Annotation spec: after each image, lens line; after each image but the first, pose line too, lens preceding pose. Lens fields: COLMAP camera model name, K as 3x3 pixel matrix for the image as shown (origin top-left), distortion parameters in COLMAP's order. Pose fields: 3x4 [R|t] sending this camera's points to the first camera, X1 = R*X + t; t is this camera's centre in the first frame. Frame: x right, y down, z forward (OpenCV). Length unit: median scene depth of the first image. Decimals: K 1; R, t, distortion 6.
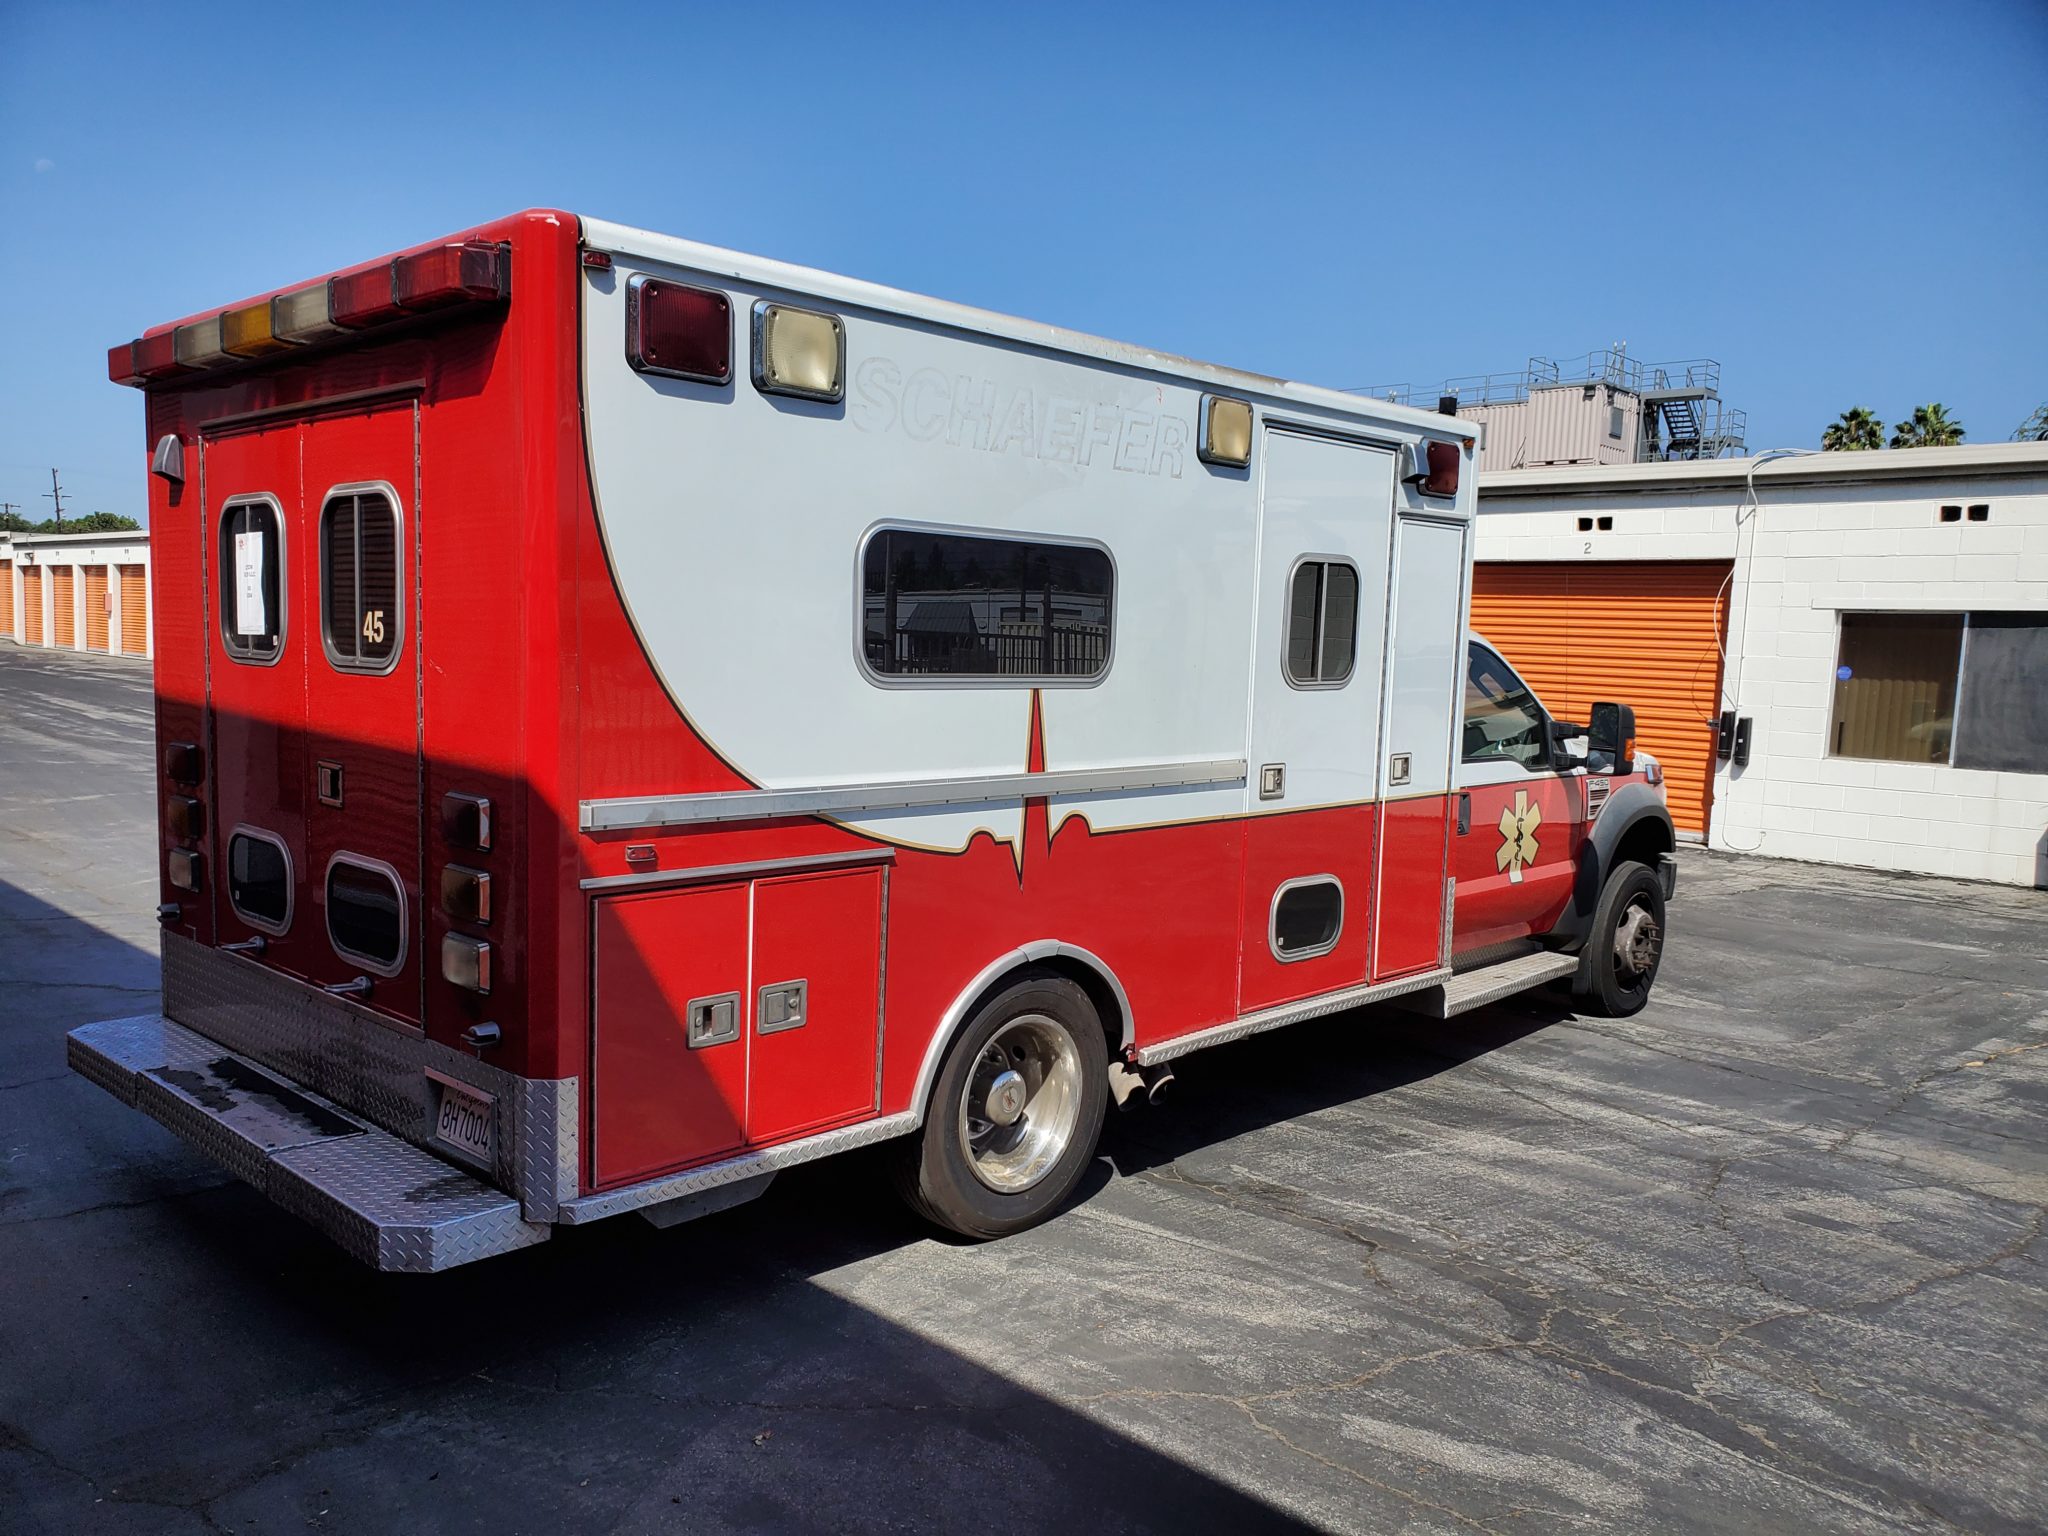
lens RADIAL K [[1591.7, 0, 1024.0], [0, 1591.7, 768.0], [0, 0, 1]] dist [0.015168, 0.002509]
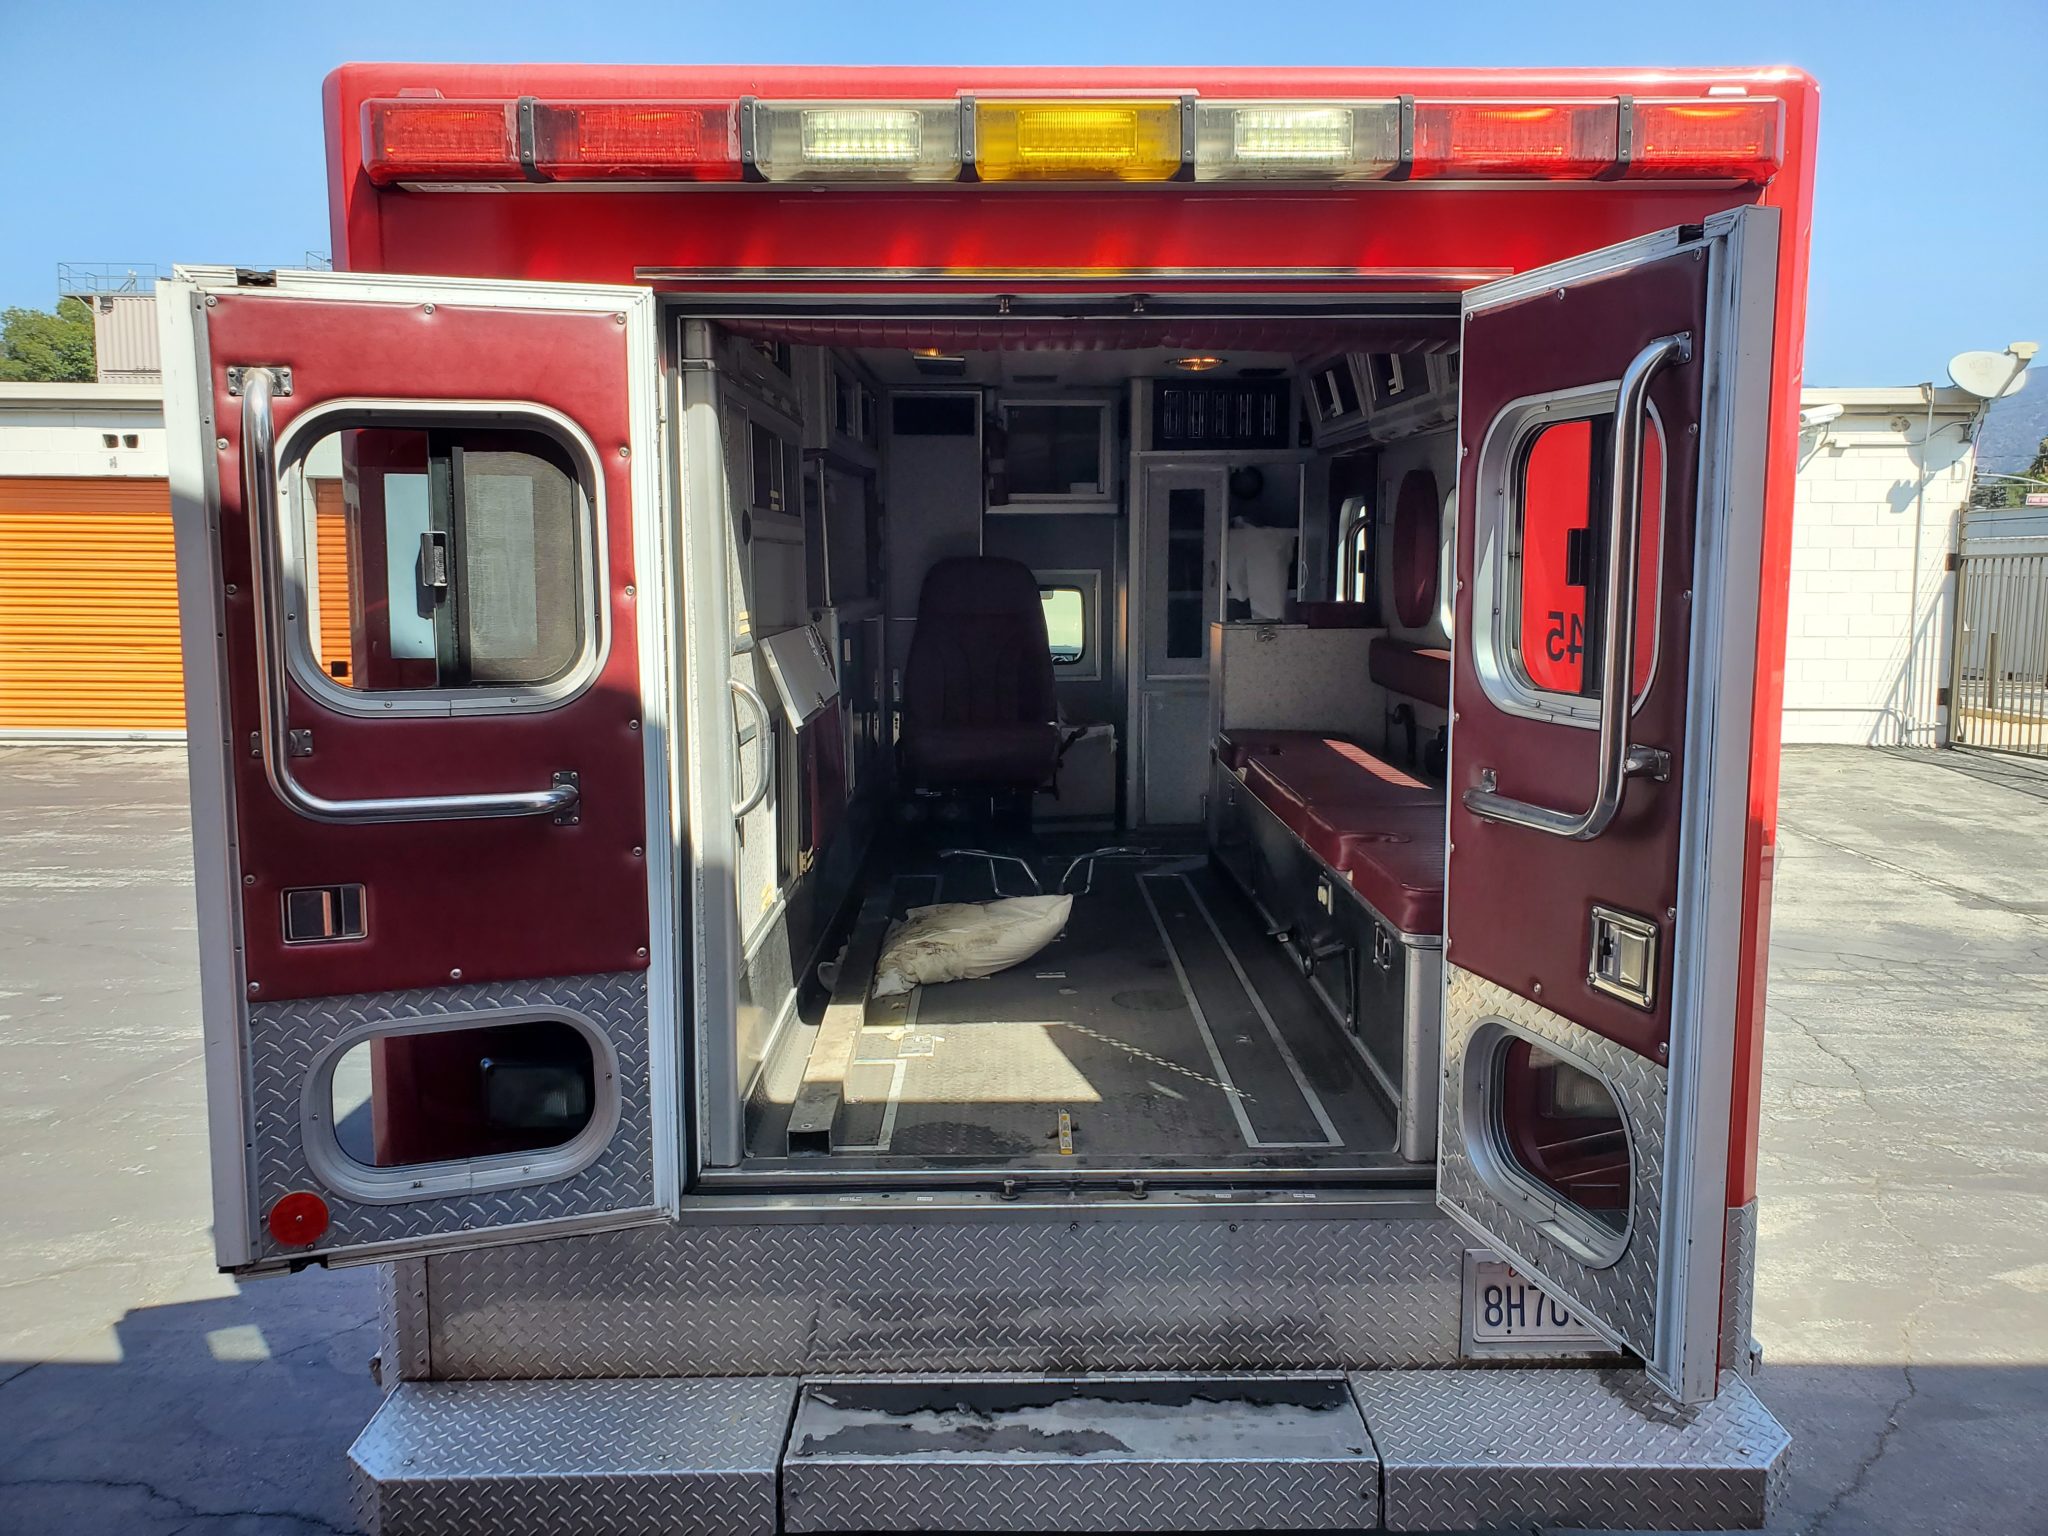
lens RADIAL K [[1591.7, 0, 1024.0], [0, 1591.7, 768.0], [0, 0, 1]] dist [0.015168, 0.002509]
pose [[0.715503, -0.119748, 0.688270, -0.720557], [0.090722, 0.992784, 0.078417, -0.060299], [-0.692694, 0.006334, 0.721204, 0.495700]]
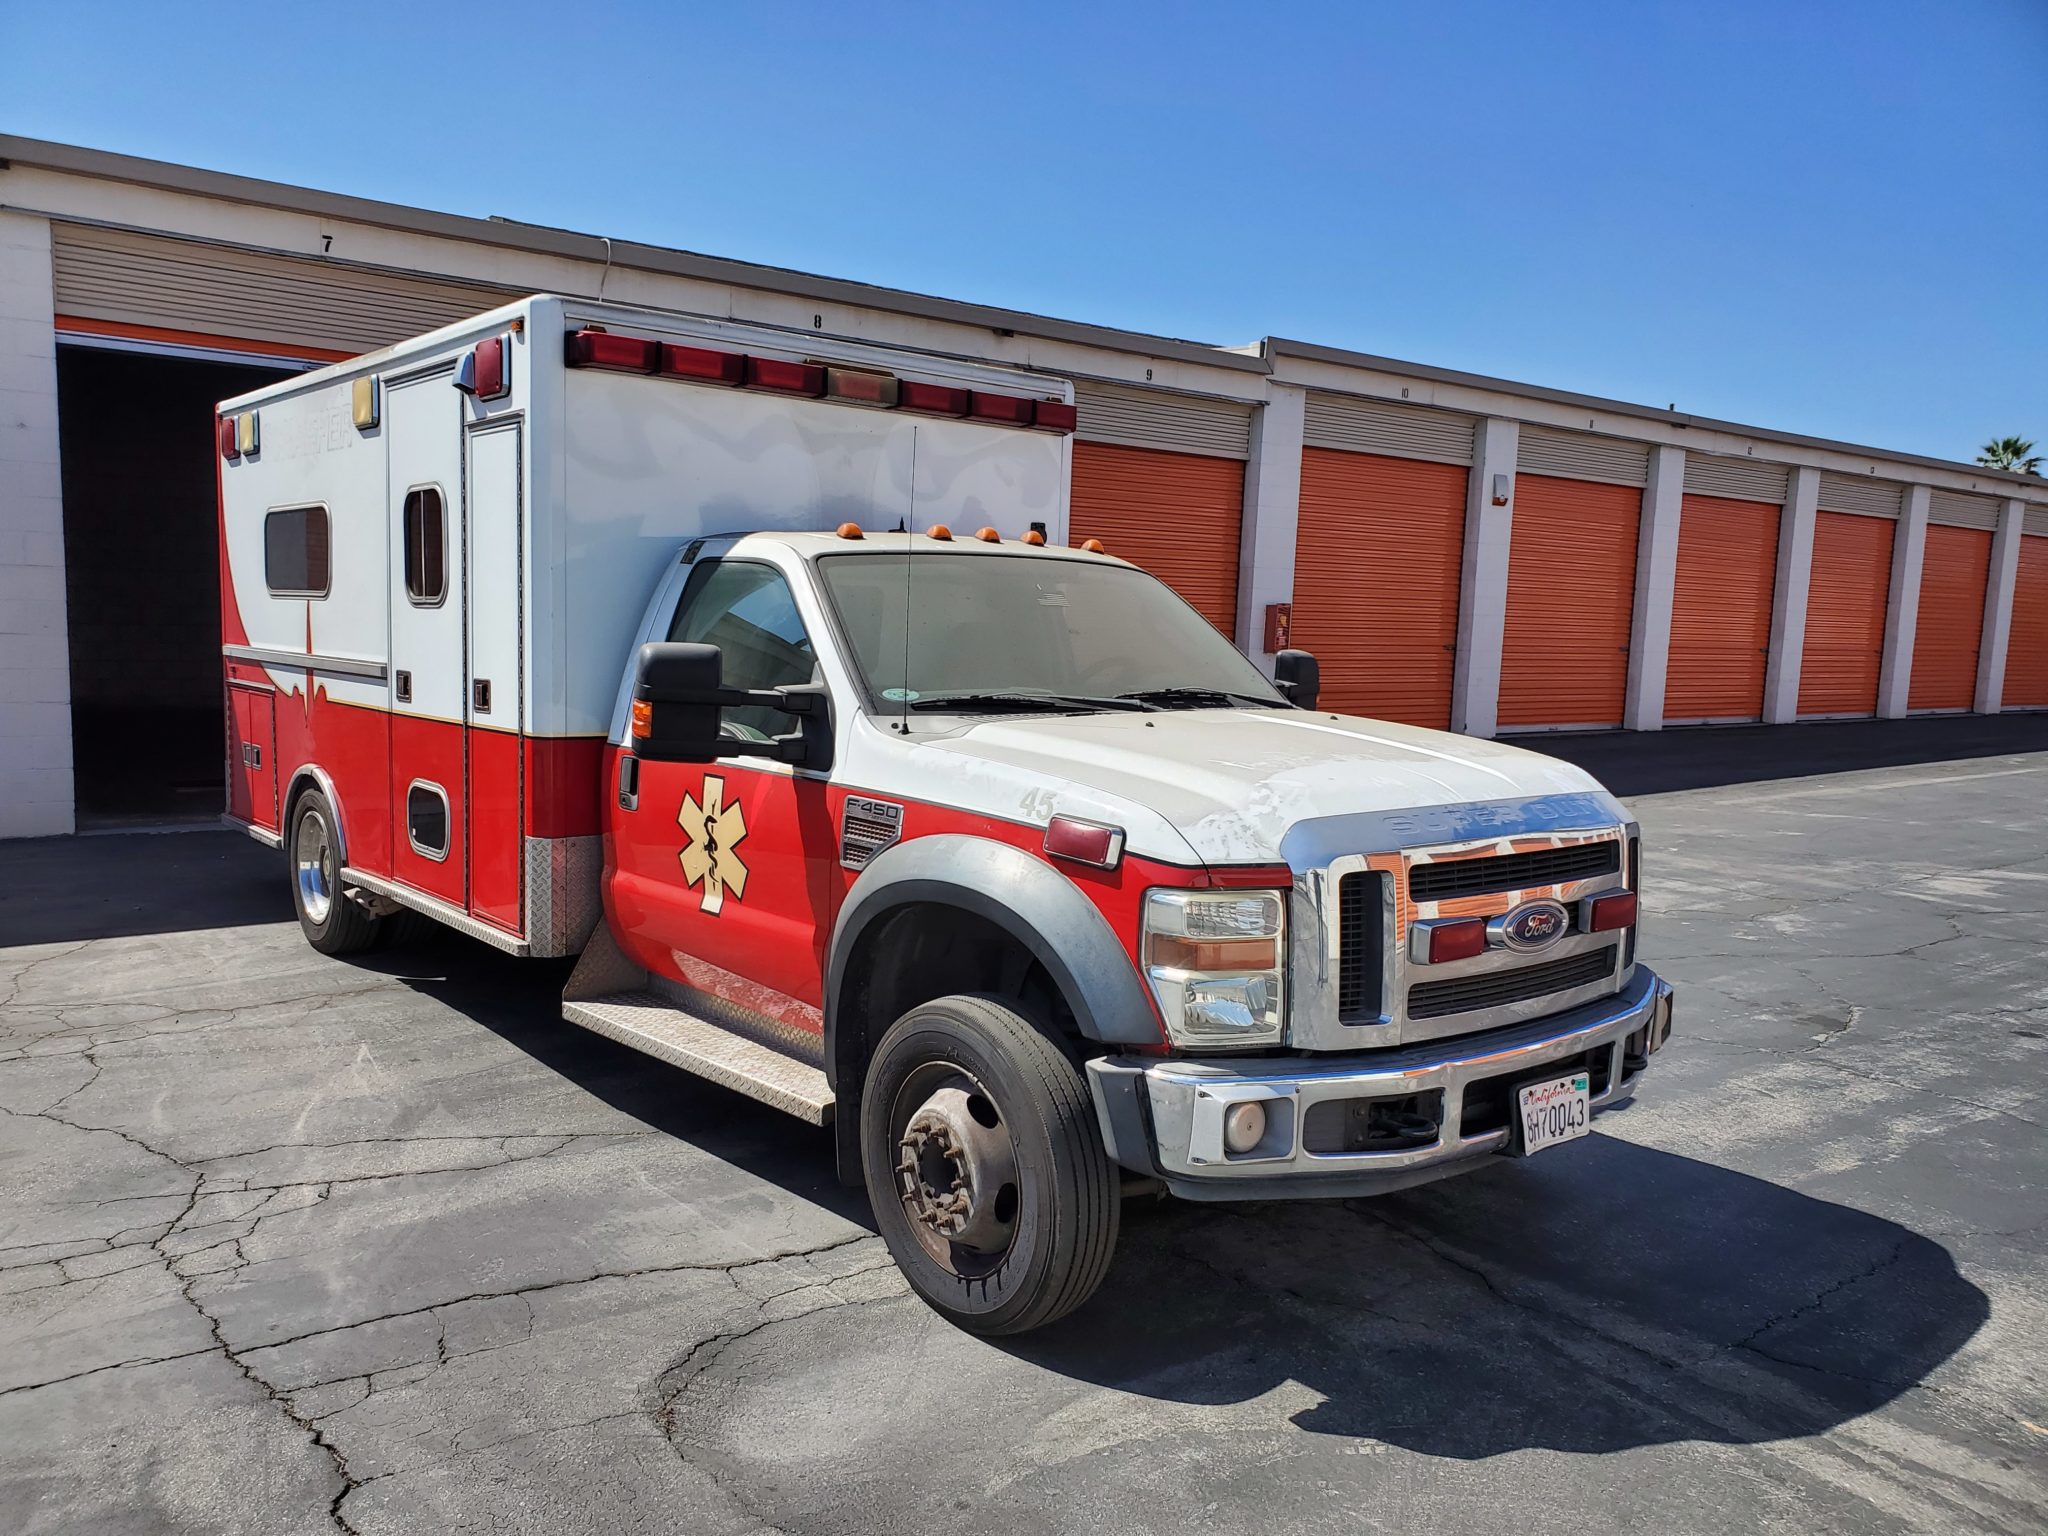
lens RADIAL K [[1629.6, 0, 1024.0], [0, 1629.6, 768.0], [0, 0, 1]] dist [-0.000232, 0.002609]
pose [[-0.120219, 0.059055, -0.990989, 1.412496], [-0.115207, 0.990655, 0.073011, -0.078055], [0.986040, 0.122946, -0.112292, 1.749041]]
